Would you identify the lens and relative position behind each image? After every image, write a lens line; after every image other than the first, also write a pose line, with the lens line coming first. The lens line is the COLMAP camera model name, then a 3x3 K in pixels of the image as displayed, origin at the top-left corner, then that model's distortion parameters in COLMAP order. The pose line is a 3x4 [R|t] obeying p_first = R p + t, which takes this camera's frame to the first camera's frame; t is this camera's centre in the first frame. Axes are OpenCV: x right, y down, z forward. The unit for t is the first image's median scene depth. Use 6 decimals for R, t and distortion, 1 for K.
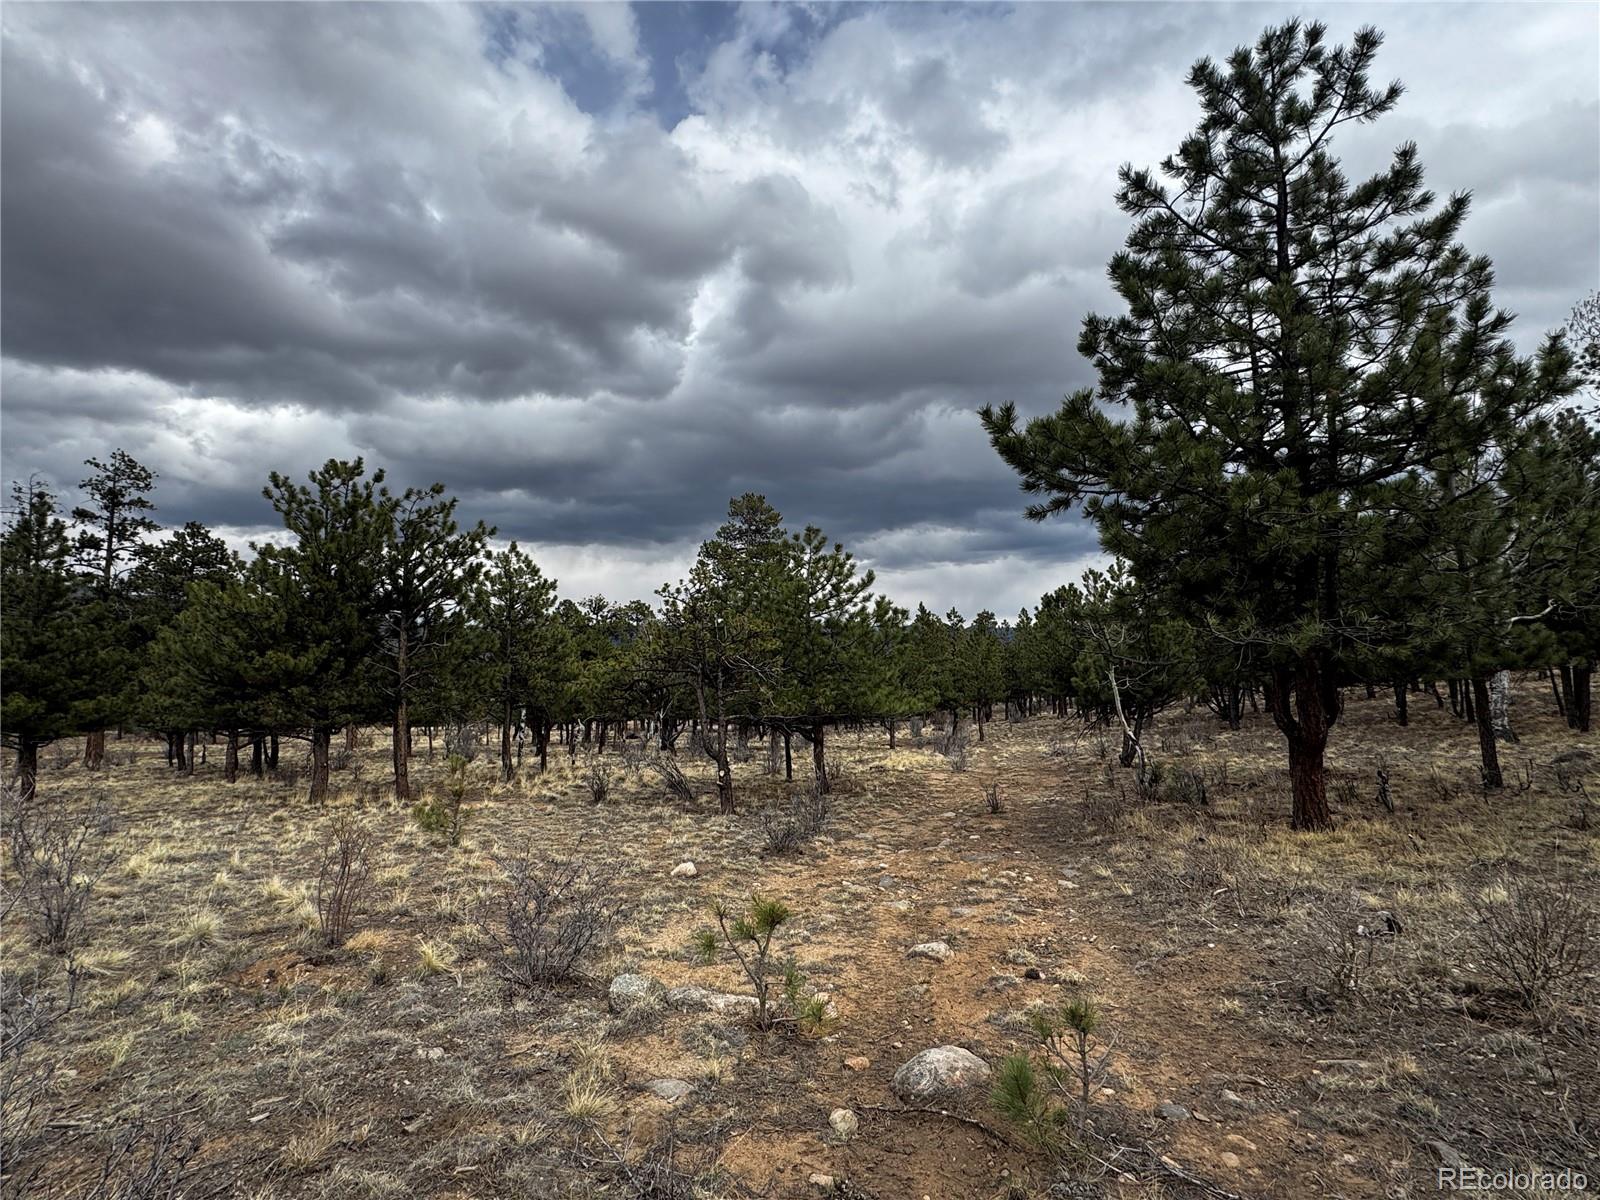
lens RADIAL K [[776.5, 0, 798.2], [0, 776.5, 598.5], [0, 0, 1]] dist [-0.002460, 0.000583]
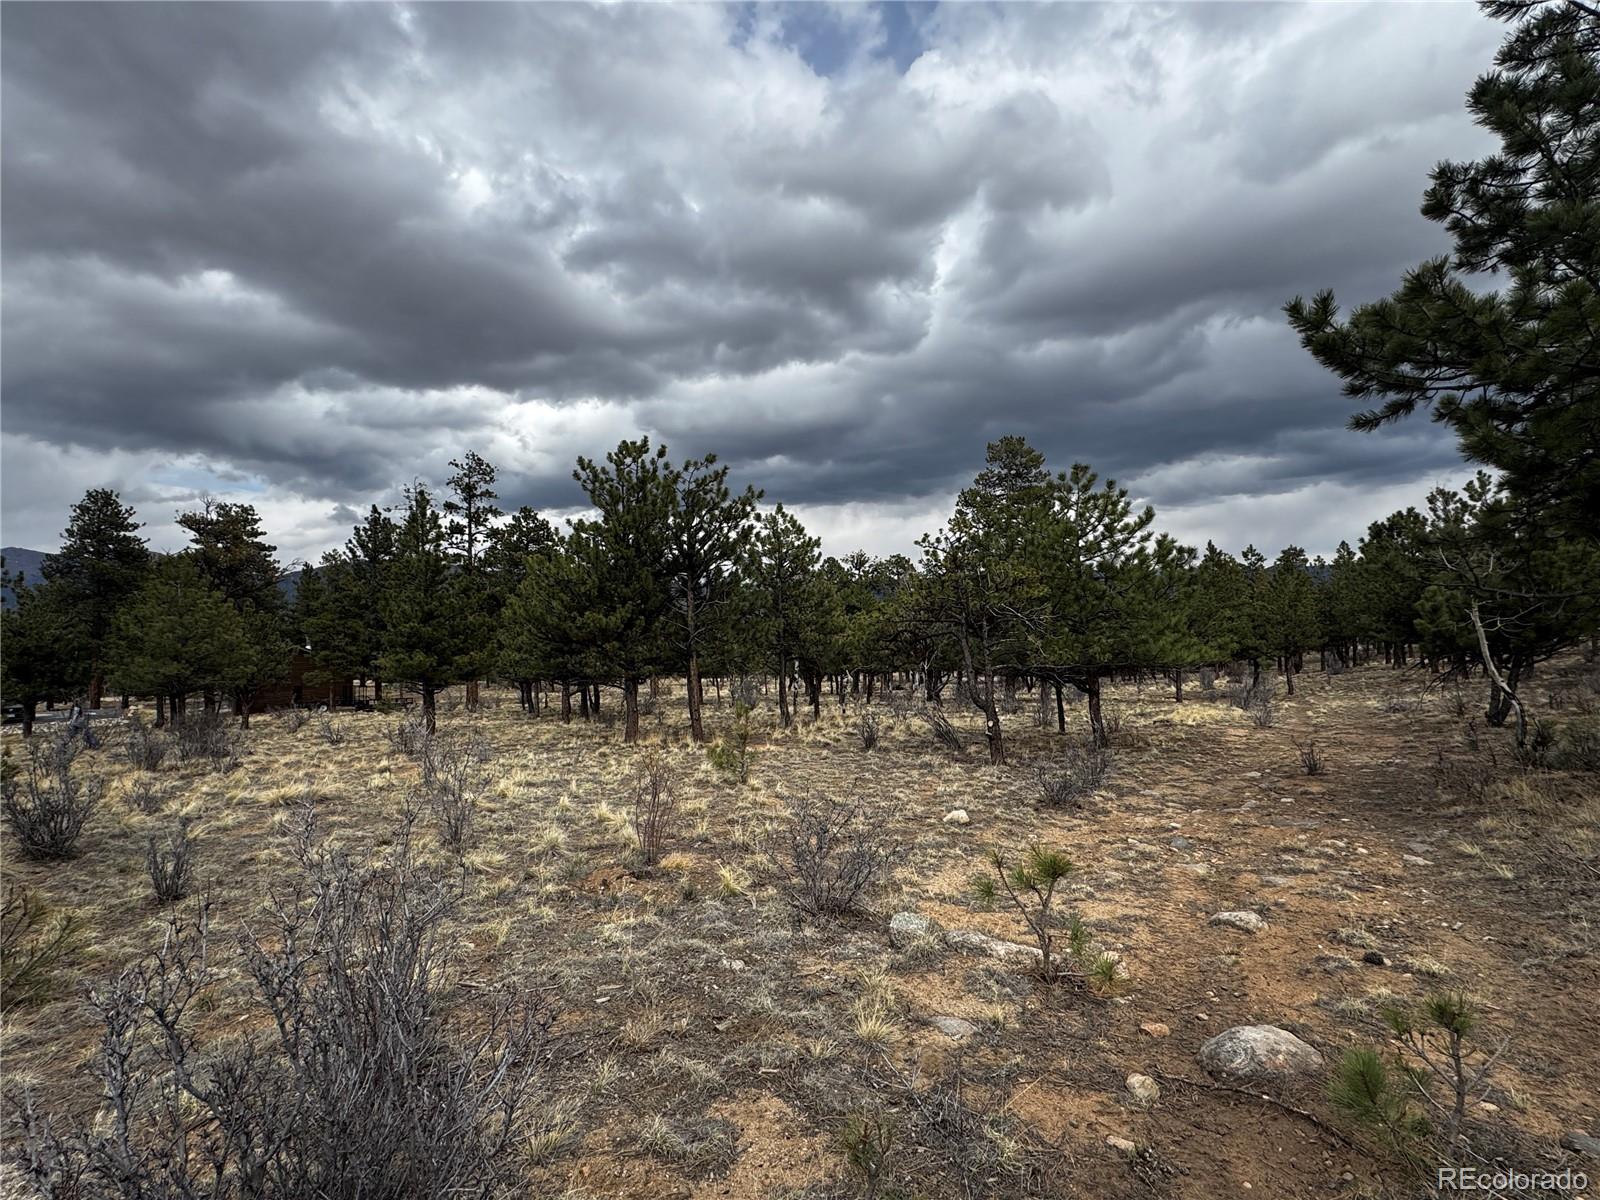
lens RADIAL K [[776.5, 0, 803.1], [0, 776.5, 597.6], [0, 0, 1]] dist [-0.002460, 0.000583]
pose [[0.946653, -0.031892, -0.320673, -0.003698], [0.050790, 0.997420, 0.050737, 0.005625], [0.318227, -0.064317, 0.945830, 0.007735]]
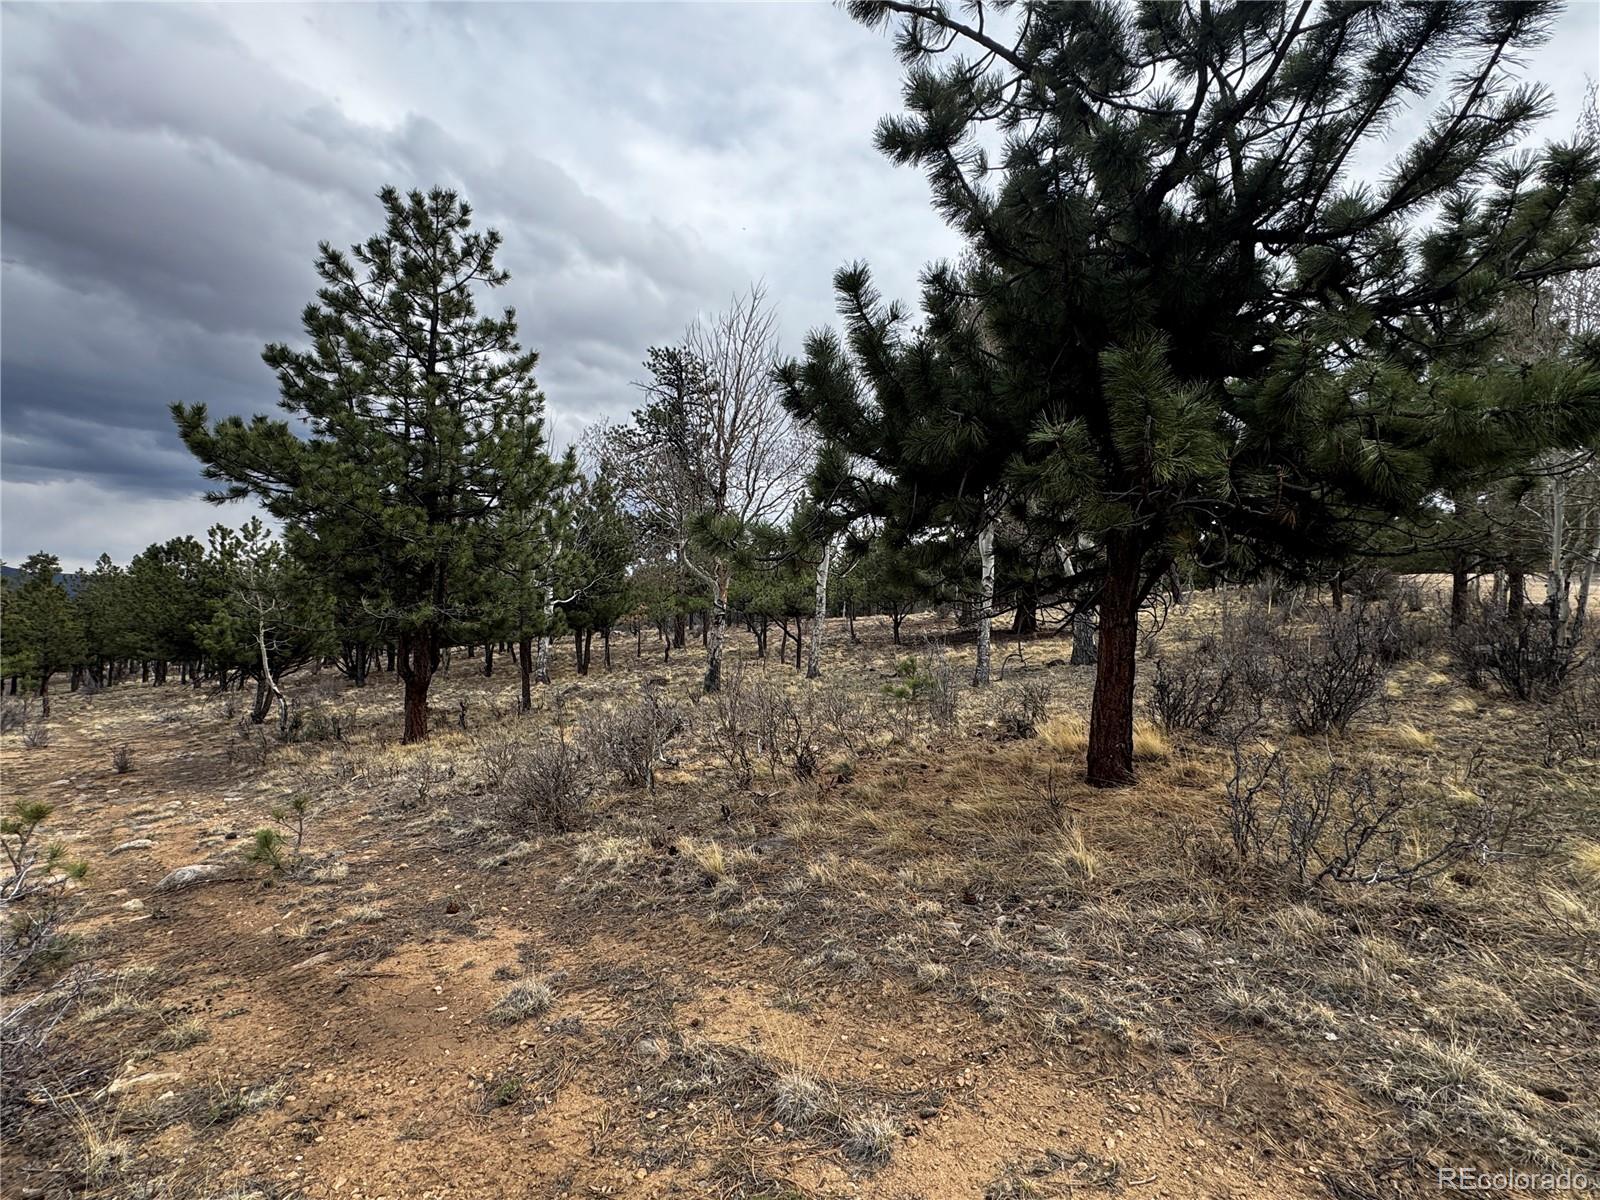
lens RADIAL K [[776.5, 0, 804.2], [0, 776.5, 601.4], [0, 0, 1]] dist [-0.002460, 0.000583]
pose [[0.513847, 0.045858, 0.856655, -0.217821], [-0.089824, 0.995957, 0.000564, -0.035955], [-0.853167, -0.077238, 0.515889, -0.344619]]
